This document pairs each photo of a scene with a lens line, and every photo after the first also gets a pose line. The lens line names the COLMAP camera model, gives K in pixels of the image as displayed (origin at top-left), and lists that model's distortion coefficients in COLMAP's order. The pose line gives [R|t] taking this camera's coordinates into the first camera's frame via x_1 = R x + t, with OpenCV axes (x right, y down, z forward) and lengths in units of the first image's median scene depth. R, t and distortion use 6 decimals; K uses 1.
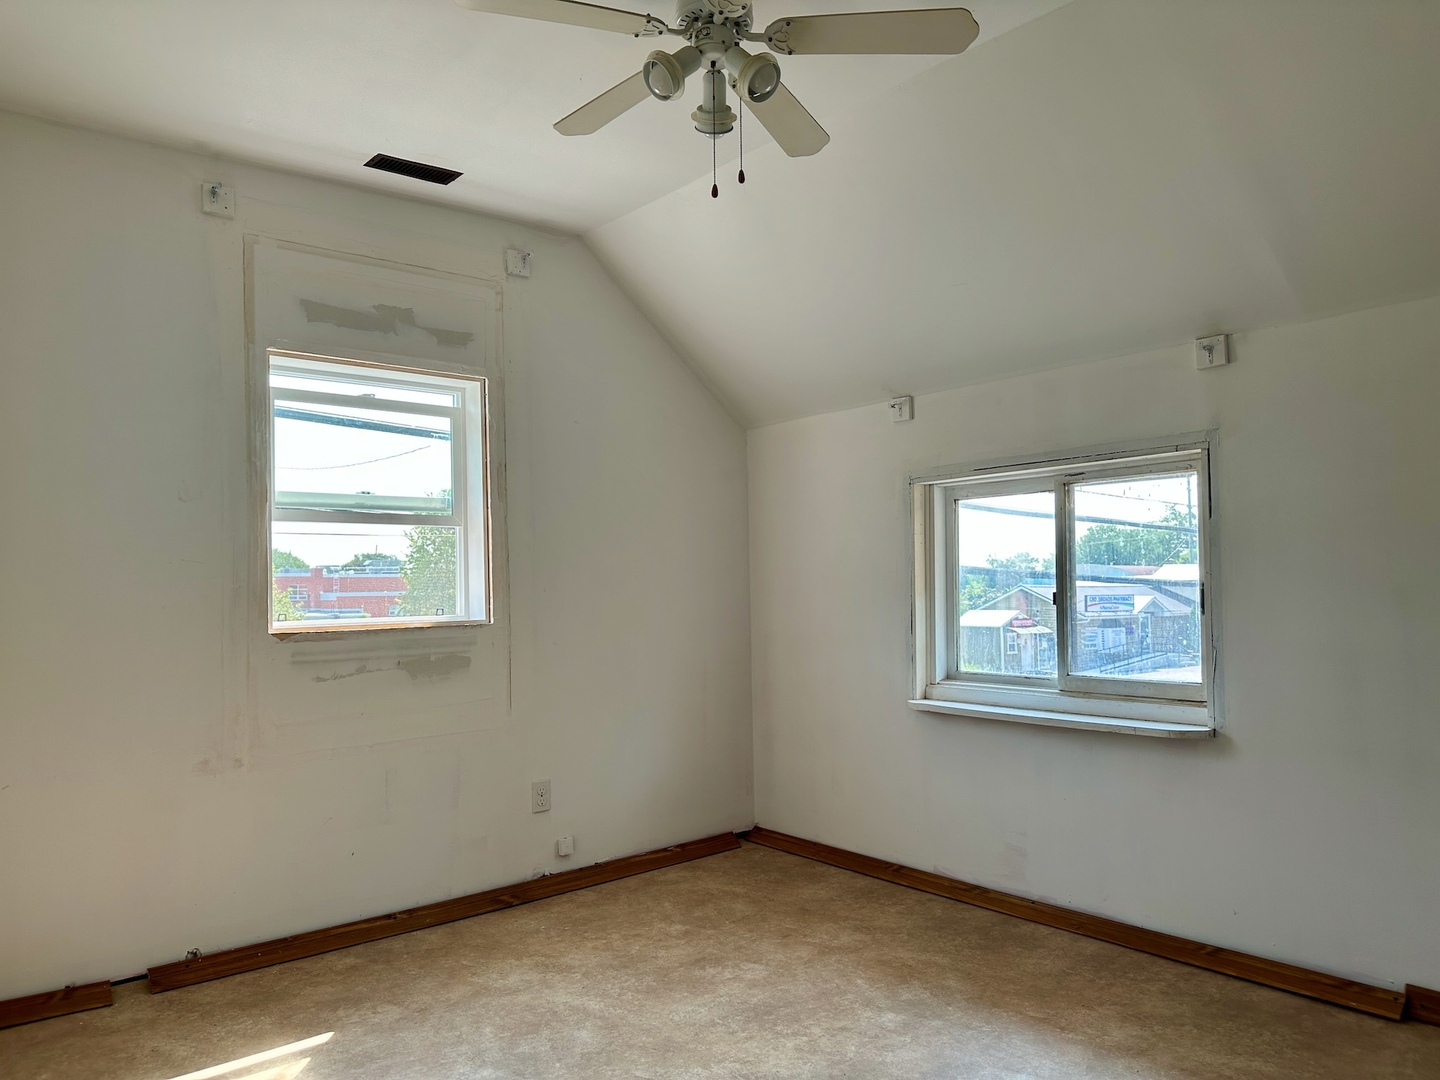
lens RADIAL K [[1015.9, 0, 730.8], [0, 1015.9, 541.0], [0, 0, 1]] dist [0.135117, -0.211809]
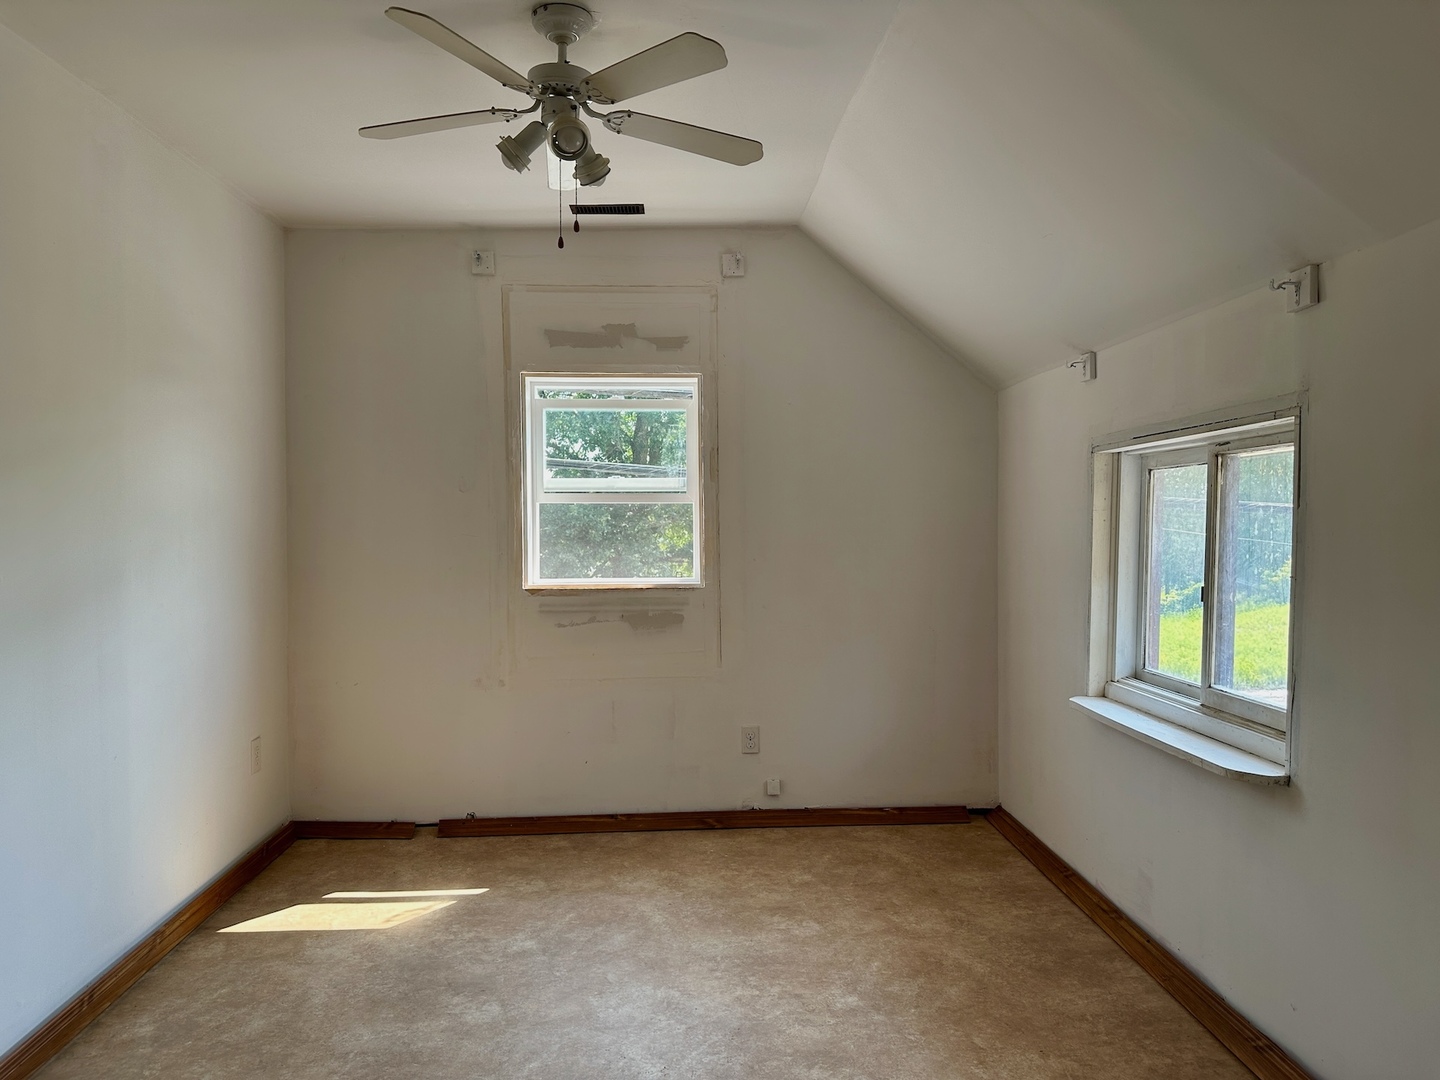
lens RADIAL K [[1015.9, 0, 730.8], [0, 1015.9, 541.0], [0, 0, 1]] dist [0.135117, -0.211809]
pose [[0.797060, 0.023171, -0.603455, 0.526366], [0.016838, 0.998022, 0.060562, -0.044530], [0.603665, -0.058433, 0.795094, 0.113414]]
